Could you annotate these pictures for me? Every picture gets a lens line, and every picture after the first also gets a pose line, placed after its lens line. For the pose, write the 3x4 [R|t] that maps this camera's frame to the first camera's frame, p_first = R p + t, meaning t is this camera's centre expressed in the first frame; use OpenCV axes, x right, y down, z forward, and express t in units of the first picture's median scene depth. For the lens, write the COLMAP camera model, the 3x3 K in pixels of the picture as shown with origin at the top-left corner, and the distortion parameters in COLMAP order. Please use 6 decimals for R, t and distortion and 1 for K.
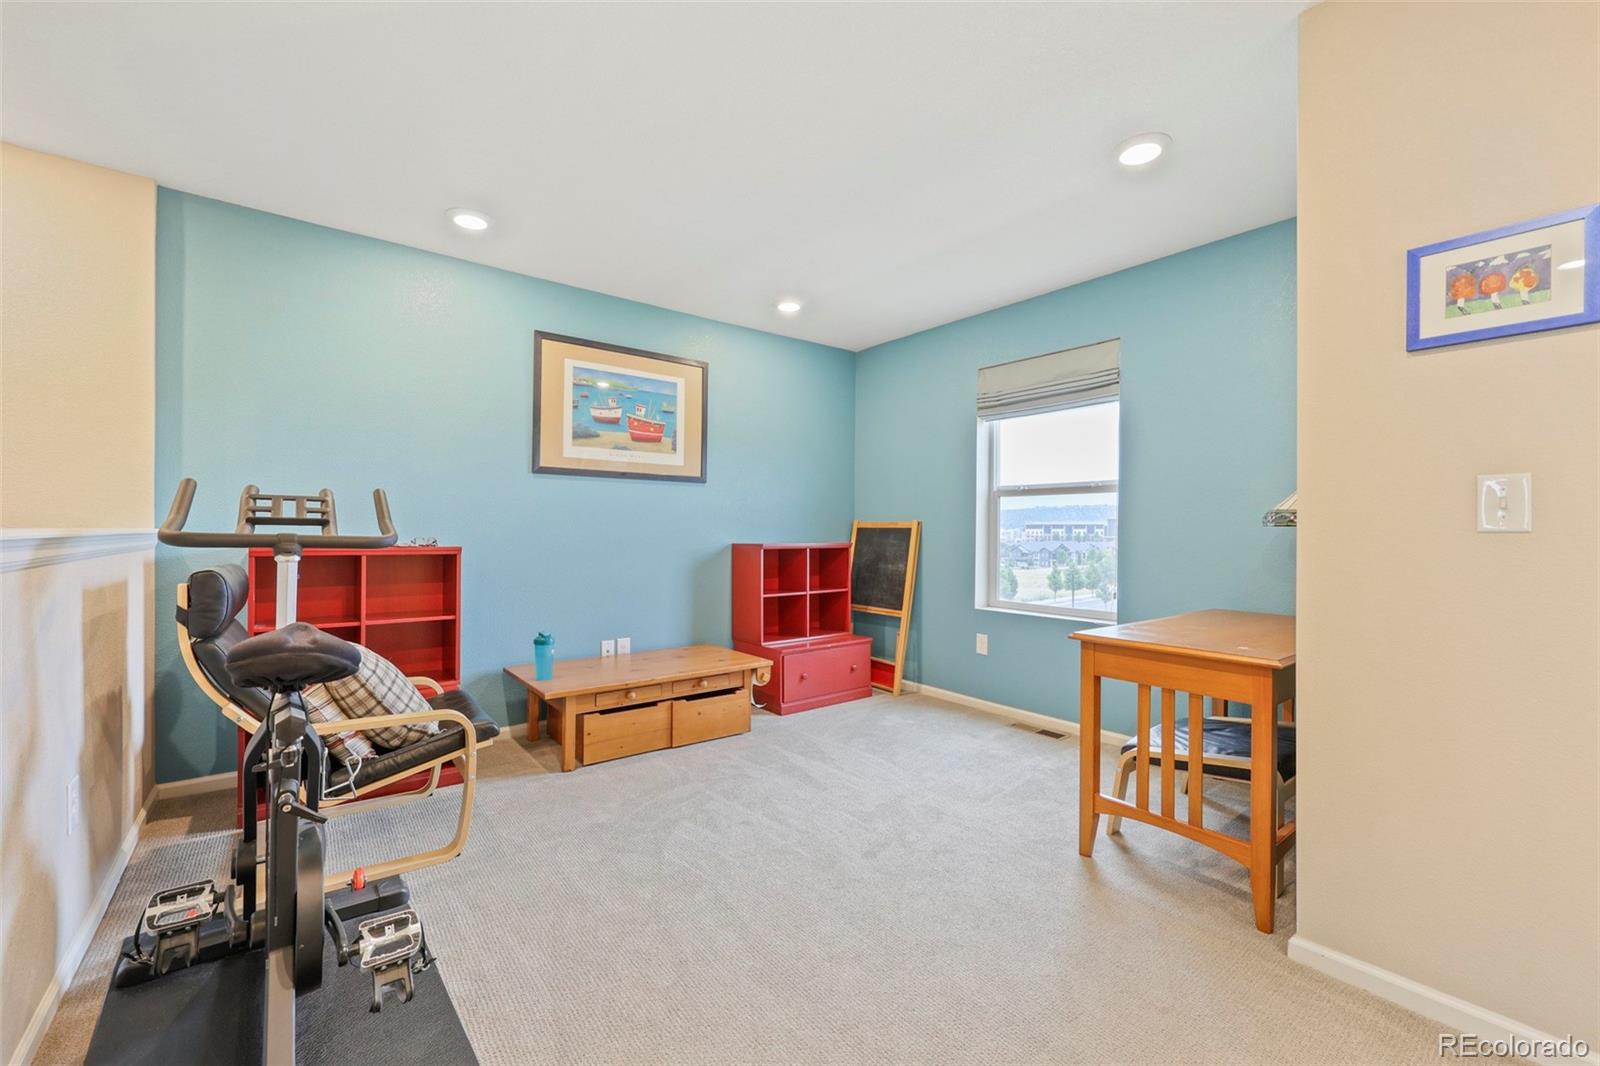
lens RADIAL K [[626.8, 0, 790.1], [0, 626.8, 525.3], [0, 0, 1]] dist [-0.007241, -0.000223]
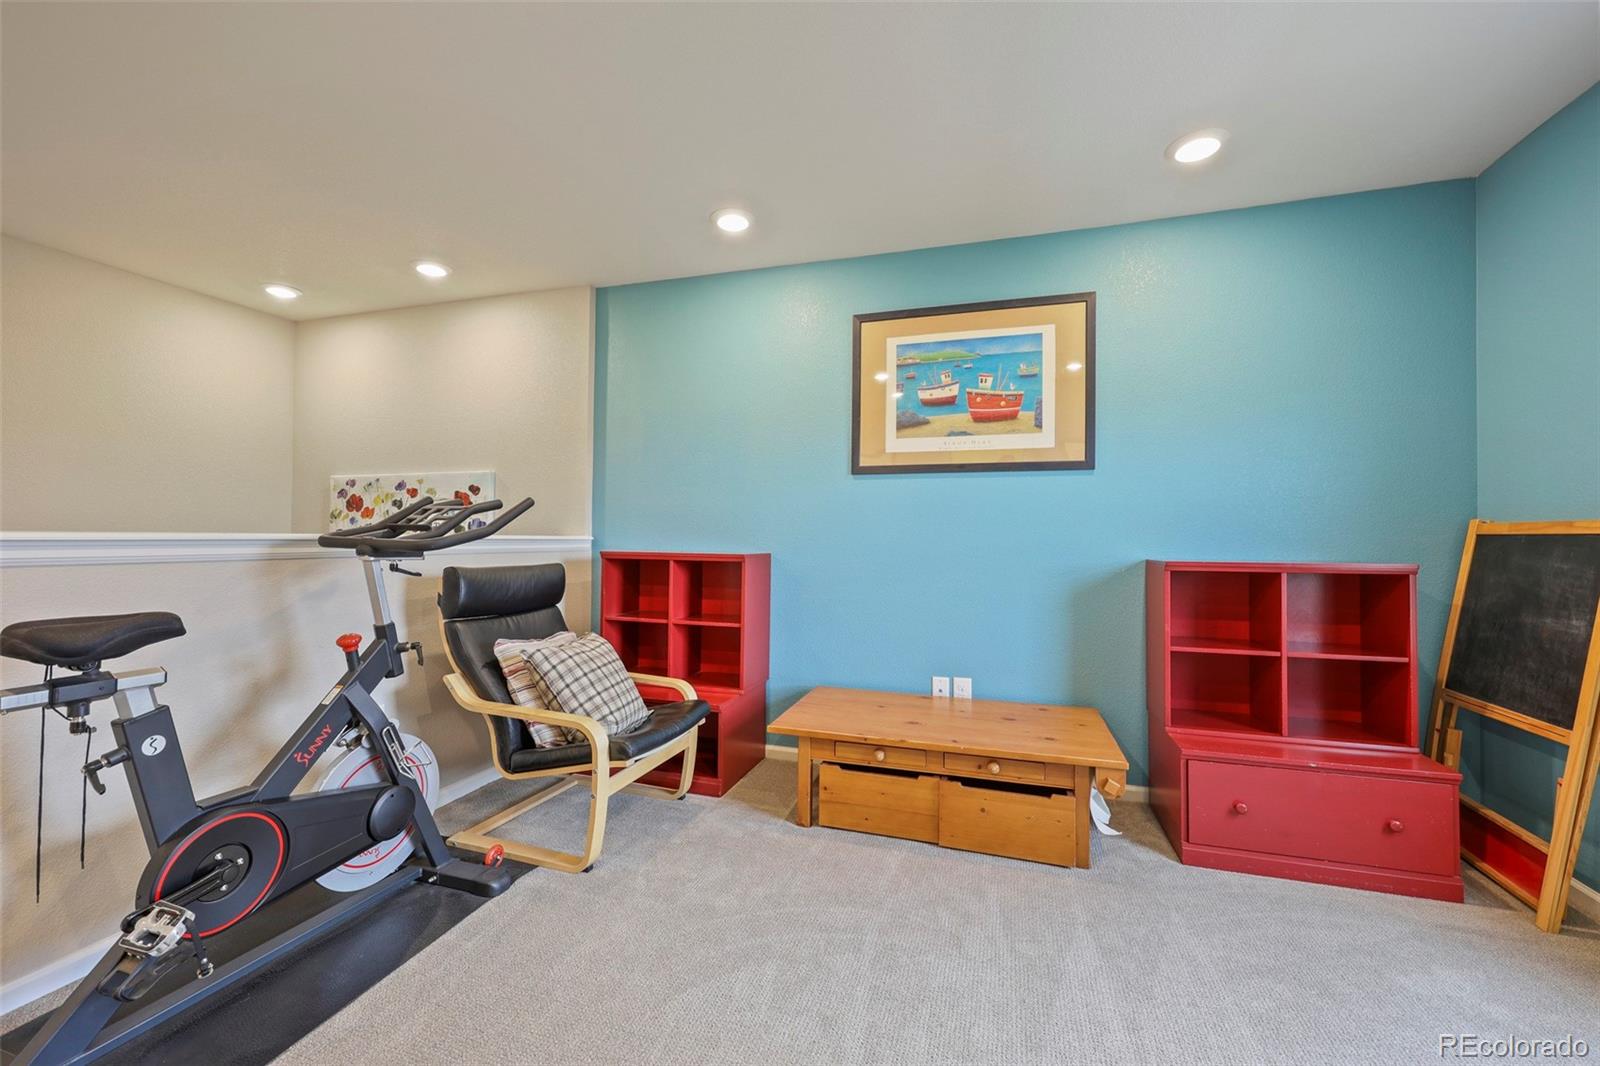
lens RADIAL K [[626.8, 0, 792.3], [0, 626.8, 526.7], [0, 0, 1]] dist [-0.007241, -0.000223]
pose [[0.580203, -0.015527, -0.814324, 0.248395], [0.002700, 0.999849, -0.017140, 0.005885], [0.814467, 0.007746, 0.580158, 0.380110]]
